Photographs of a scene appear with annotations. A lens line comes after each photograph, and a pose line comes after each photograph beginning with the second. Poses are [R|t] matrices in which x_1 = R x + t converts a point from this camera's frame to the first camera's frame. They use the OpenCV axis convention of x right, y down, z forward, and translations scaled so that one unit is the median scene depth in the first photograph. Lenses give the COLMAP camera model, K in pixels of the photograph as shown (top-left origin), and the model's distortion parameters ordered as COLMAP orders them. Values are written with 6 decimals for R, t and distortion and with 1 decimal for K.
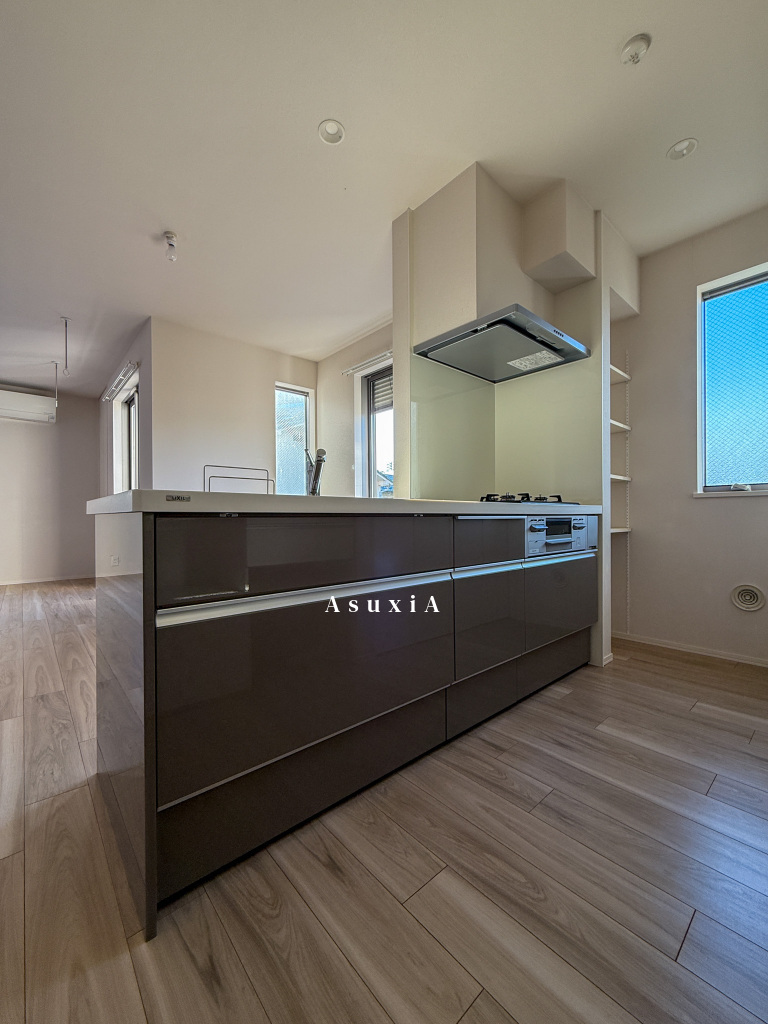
lens RADIAL K [[410.3, 0, 381.3], [0, 410.3, 515.2], [0, 0, 1]] dist [0.002853, -0.000336]
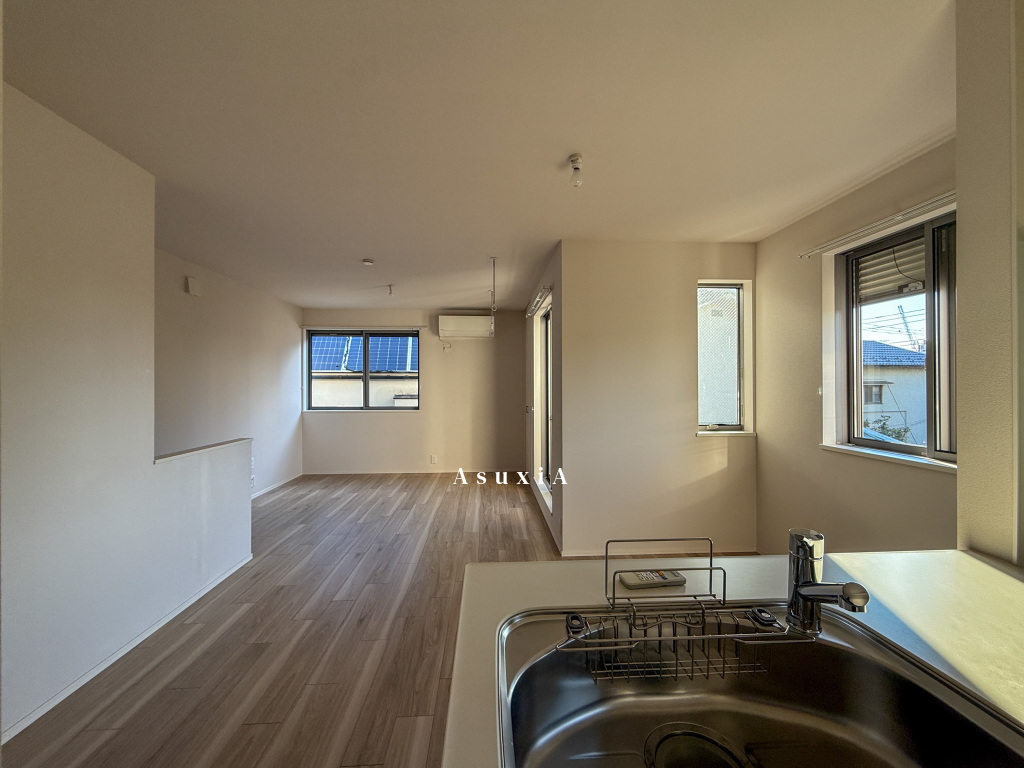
lens RADIAL K [[410.3, 0, 512.6], [0, 410.3, 382.9], [0, 0, 1]] dist [0.002853, -0.000336]
pose [[0.793158, 0.003668, -0.609005, -0.055654], [-0.004158, 0.999991, 0.000609, -0.123940], [0.609002, 0.002049, 0.793166, 0.142554]]
